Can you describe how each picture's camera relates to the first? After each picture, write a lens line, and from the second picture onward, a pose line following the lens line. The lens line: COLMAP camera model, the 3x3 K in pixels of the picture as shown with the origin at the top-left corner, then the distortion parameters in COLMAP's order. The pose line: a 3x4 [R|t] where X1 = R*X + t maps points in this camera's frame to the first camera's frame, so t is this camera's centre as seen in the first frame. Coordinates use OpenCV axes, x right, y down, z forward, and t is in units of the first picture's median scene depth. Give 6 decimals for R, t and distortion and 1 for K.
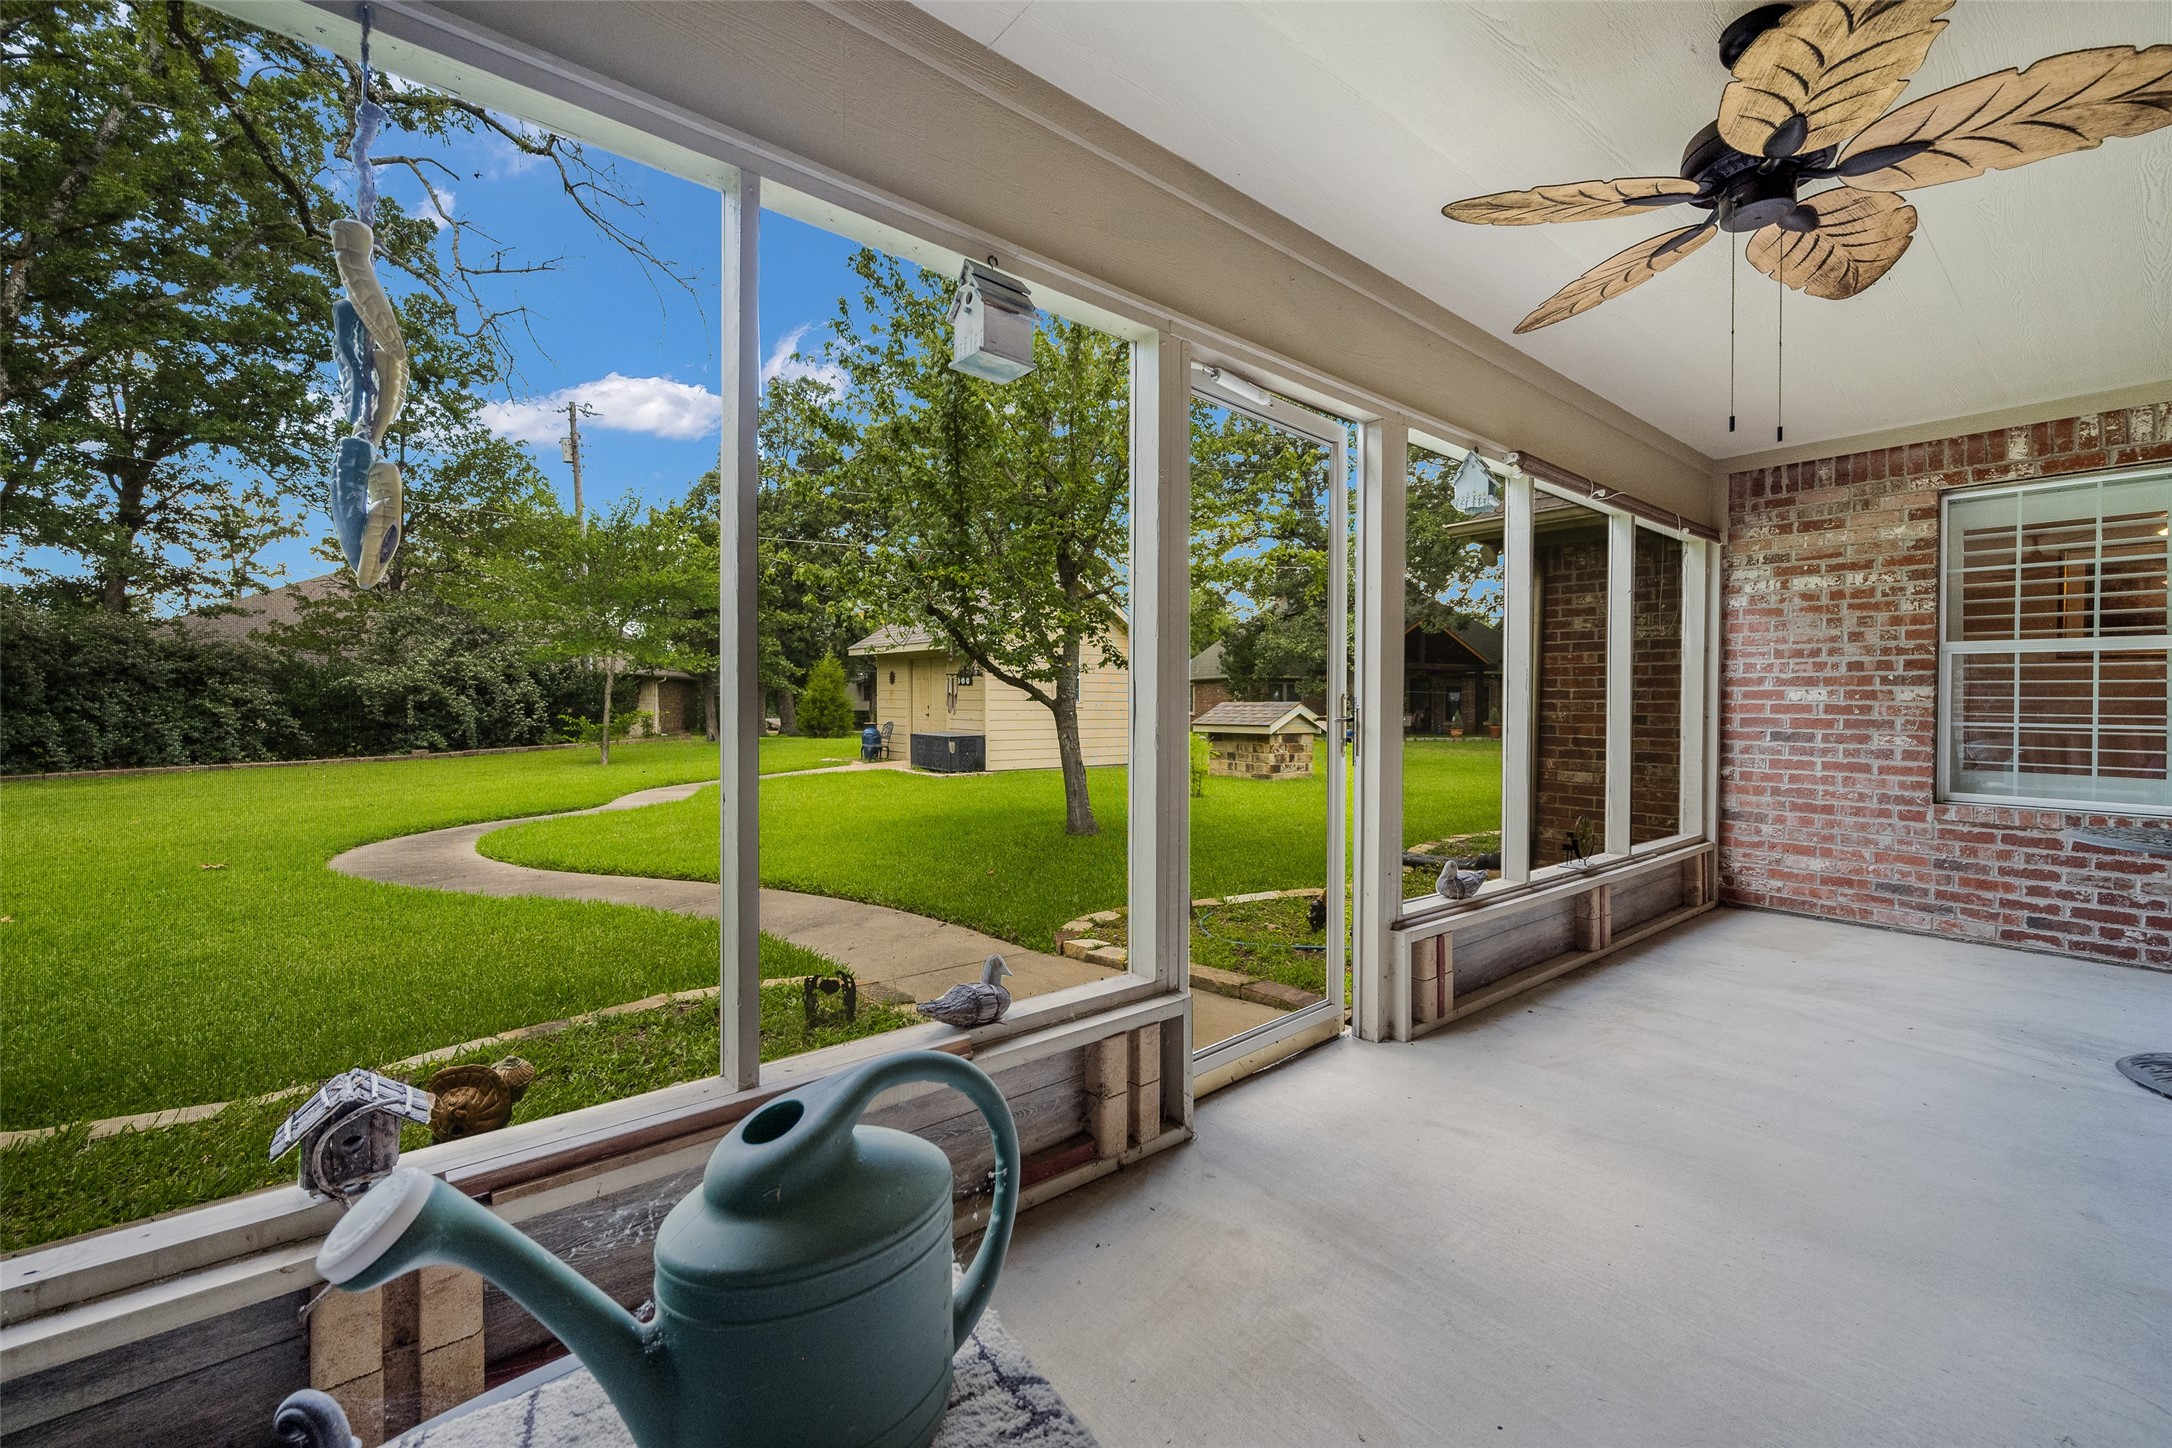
lens RADIAL K [[868.6, 0, 1080.1], [0, 868.6, 711.2], [0, 0, 1]] dist [-0.000980, 0.000869]
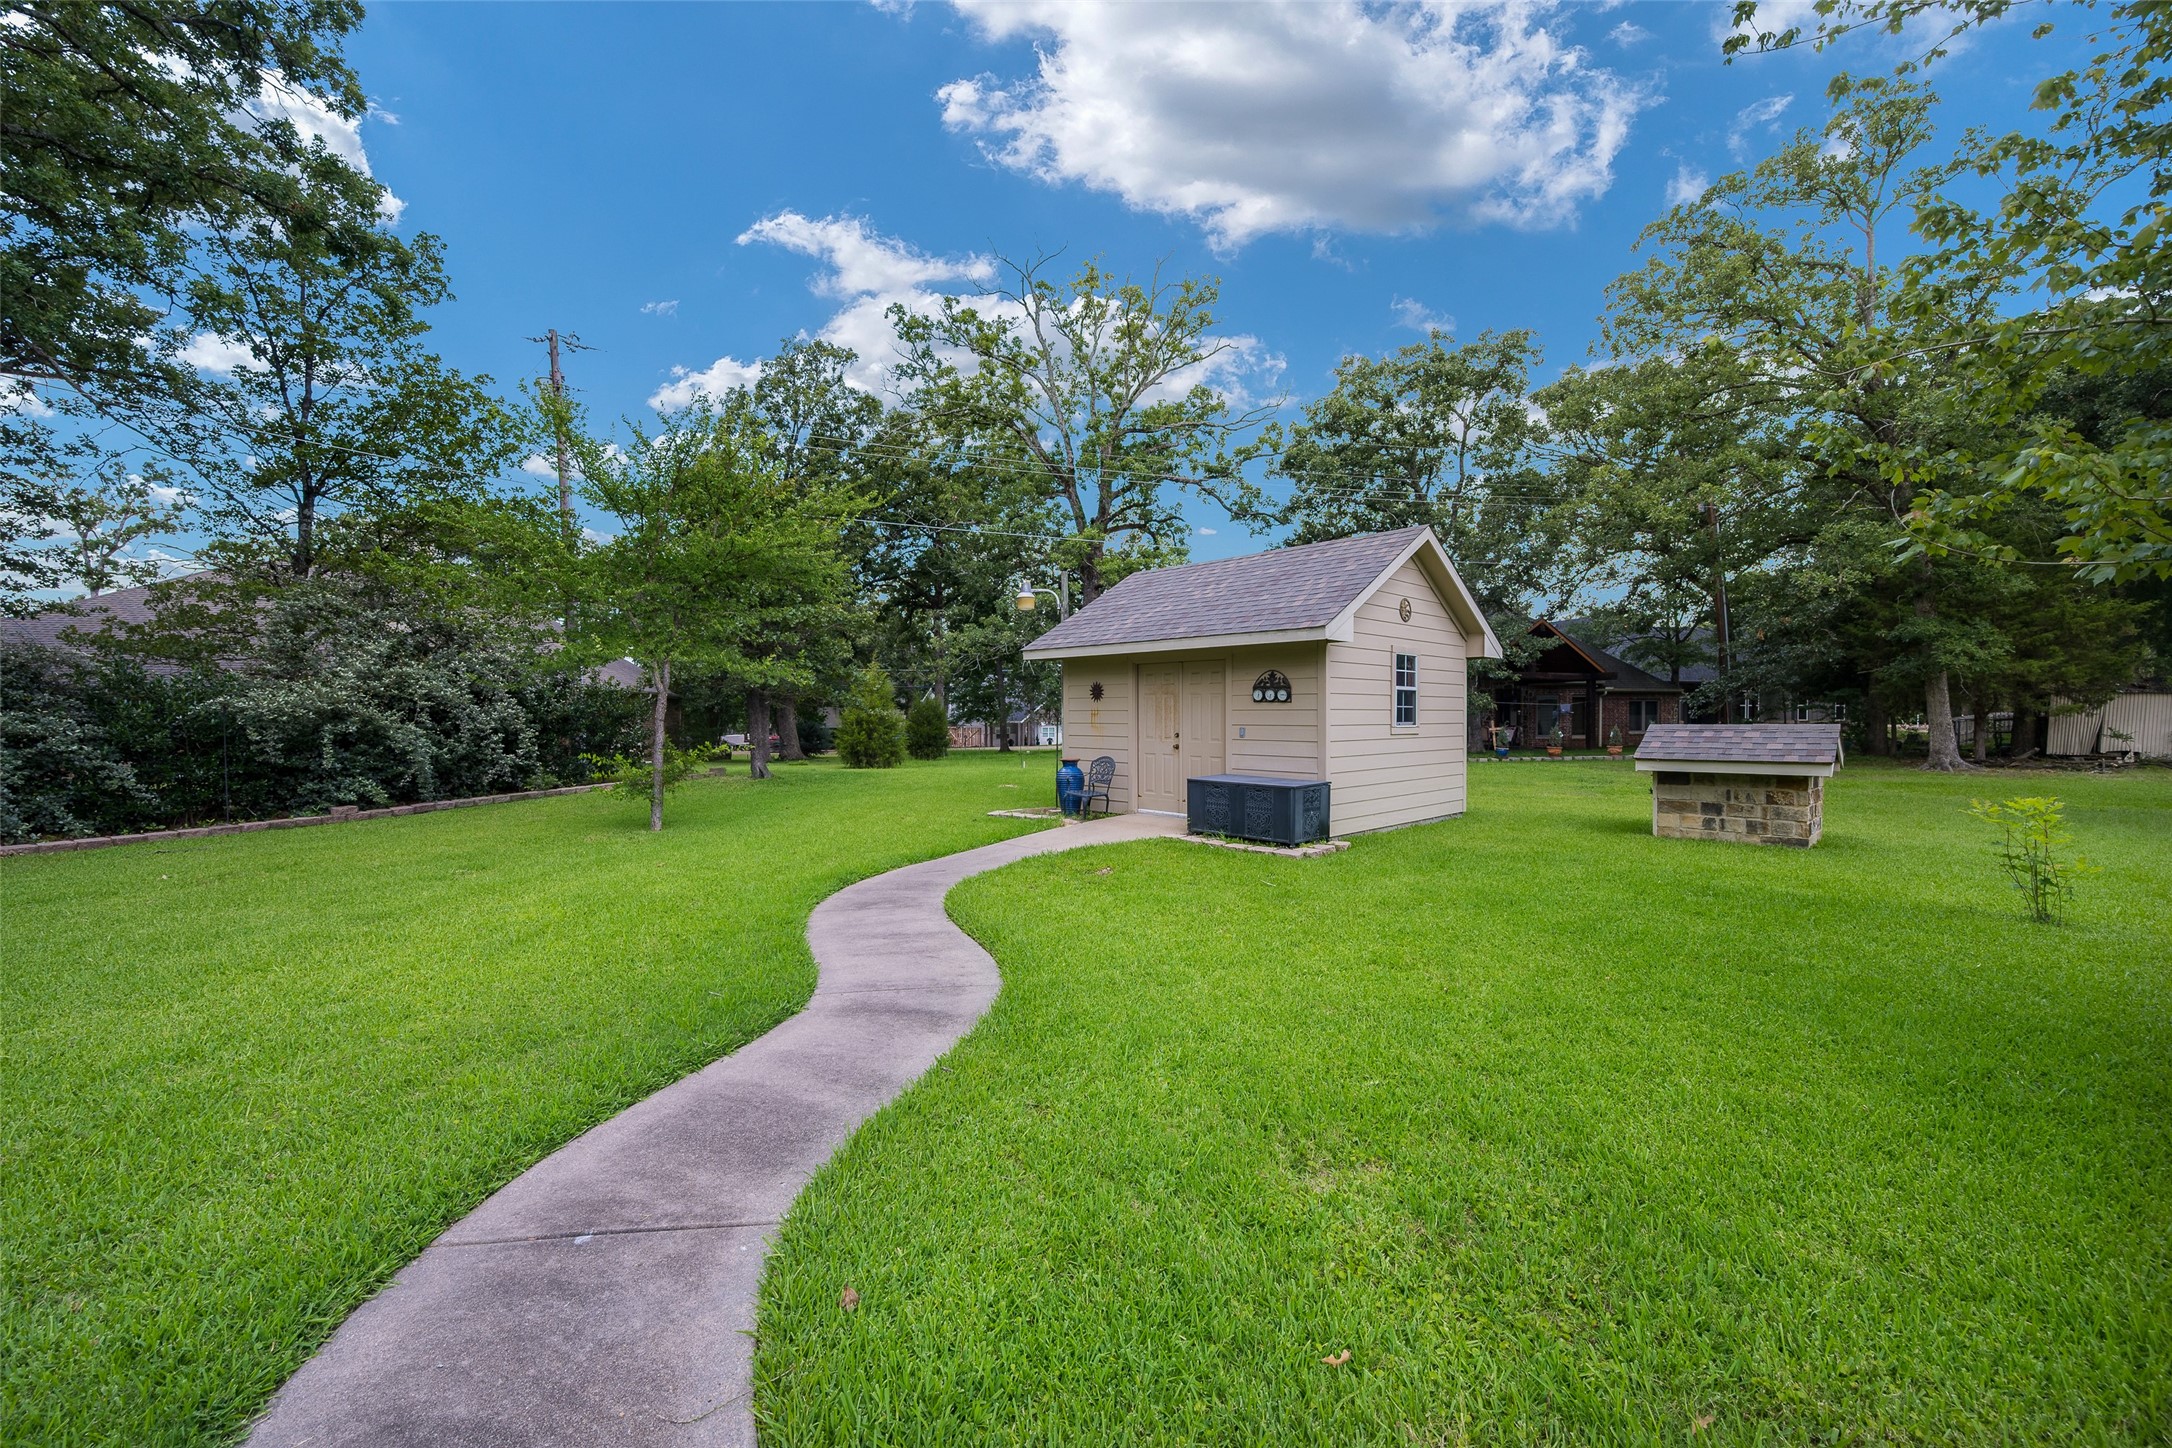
lens RADIAL K [[824.4, 0, 1089.3], [0, 824.4, 724.2], [0, 0, 1]] dist [0.004133, 0.000171]
pose [[0.995654, -0.011710, 0.092386, -0.238737], [0.011654, 0.999931, 0.001146, -0.011754], [-0.092393, -0.000064, 0.995723, 0.302715]]
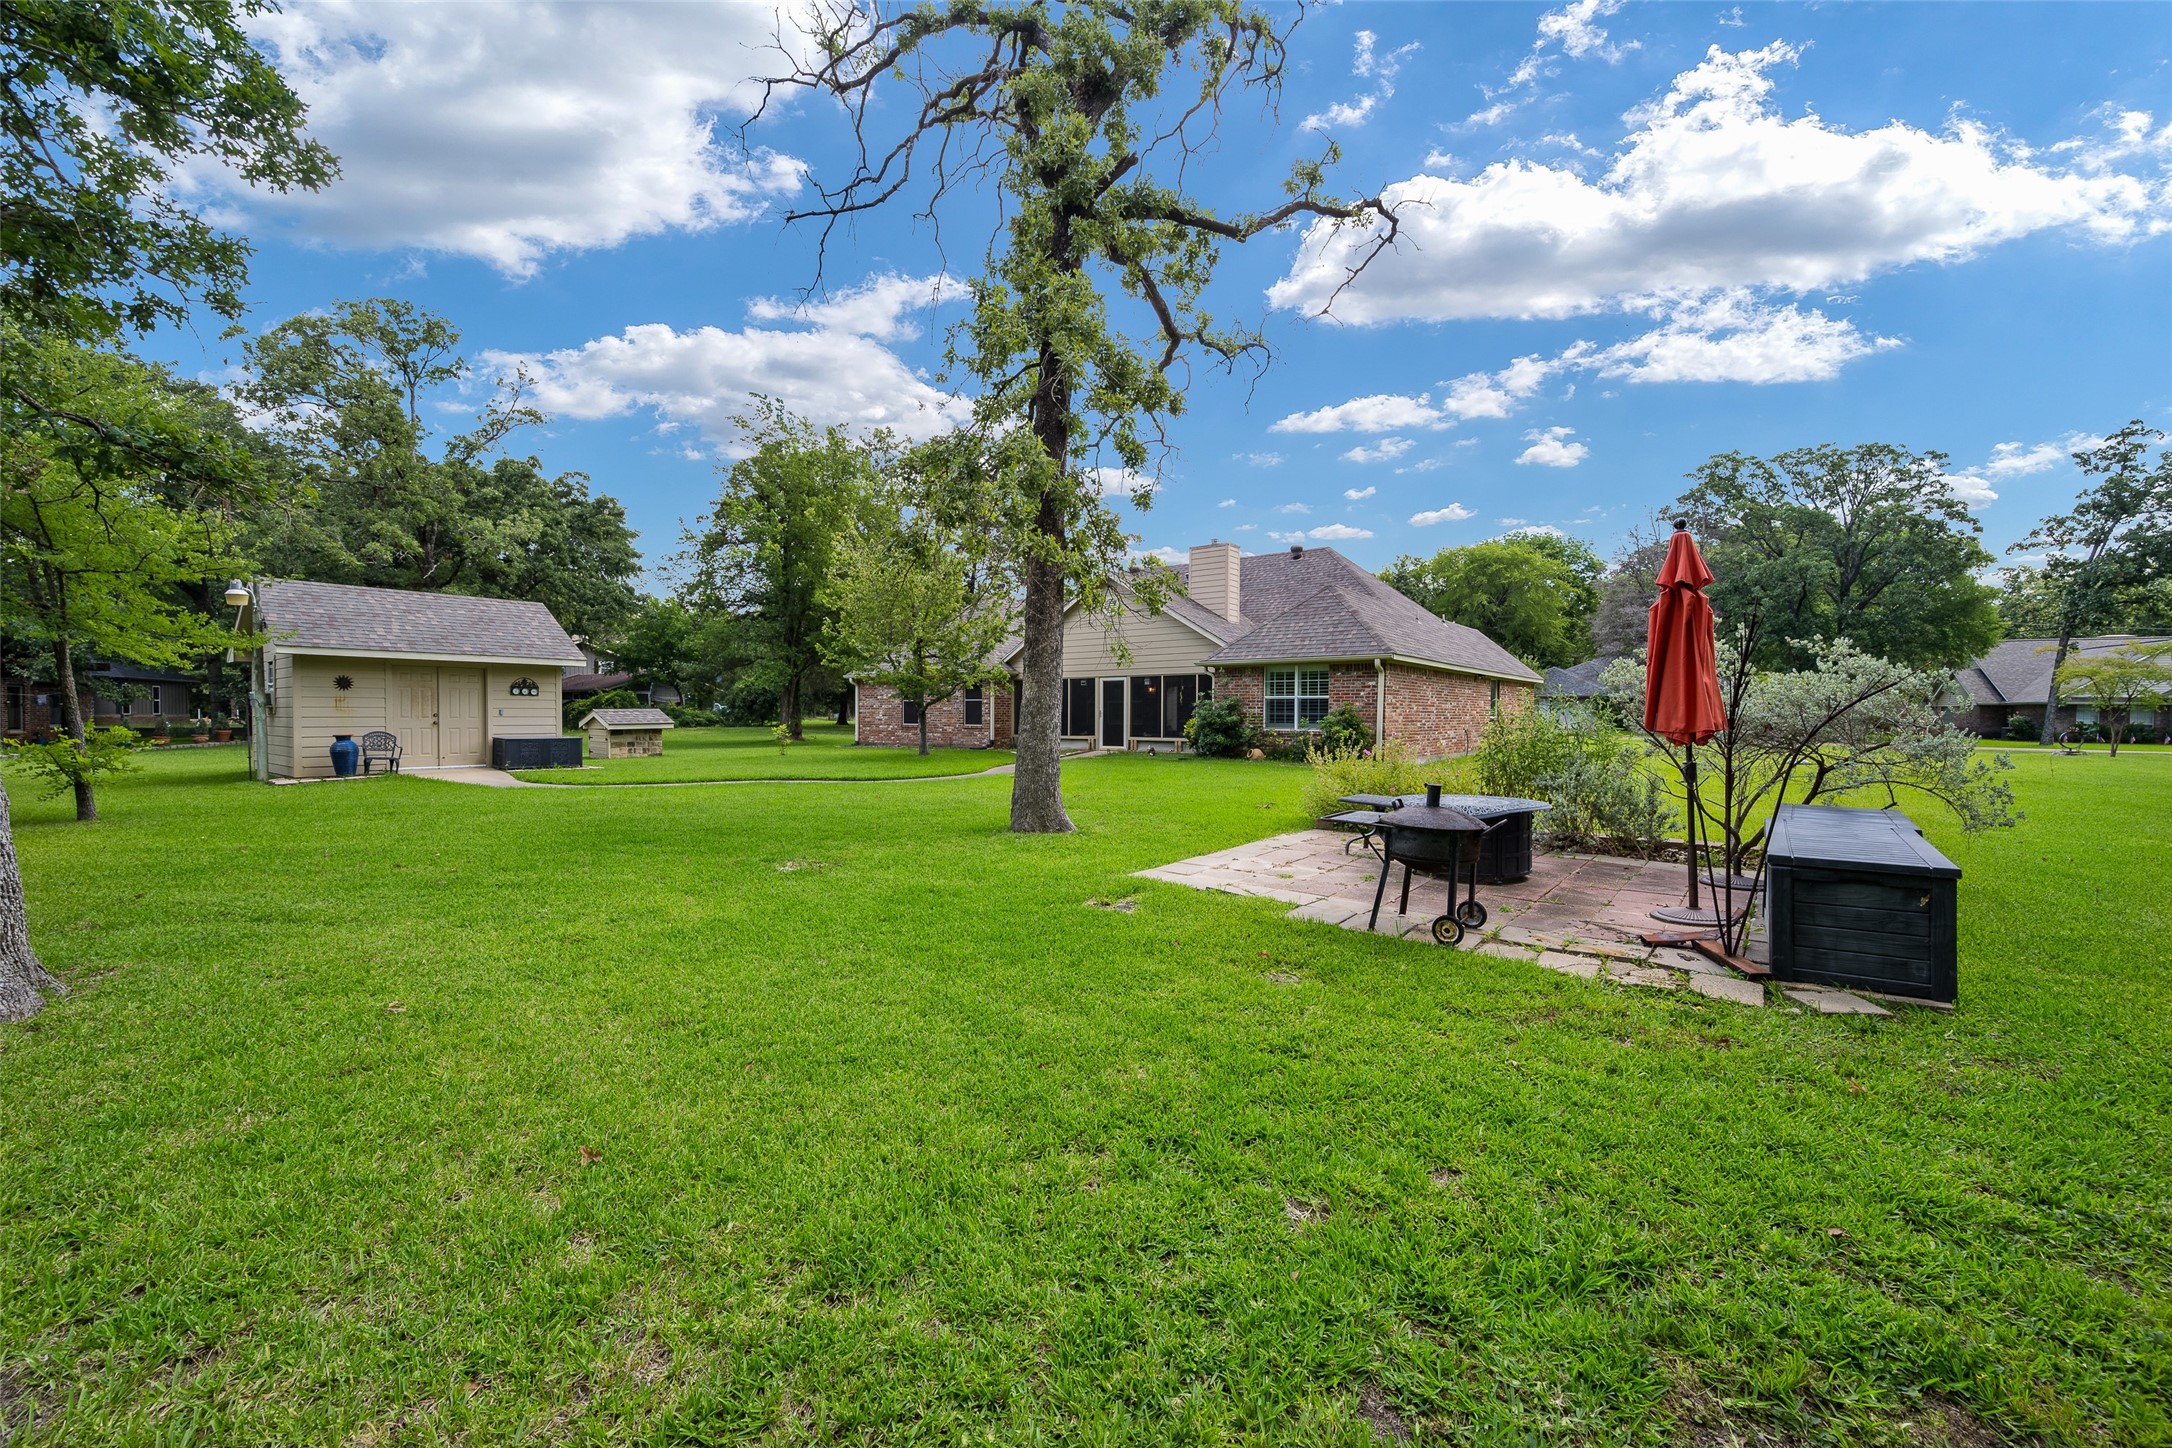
lens RADIAL K [[868.6, 0, 1082.1], [0, 868.6, 720.3], [0, 0, 1]] dist [-0.000980, 0.000869]
pose [[-0.226886, -0.019842, 0.973719, -1.047197], [0.005488, 0.999751, 0.021651, -0.013185], [-0.973906, 0.010256, -0.226720, 0.402381]]
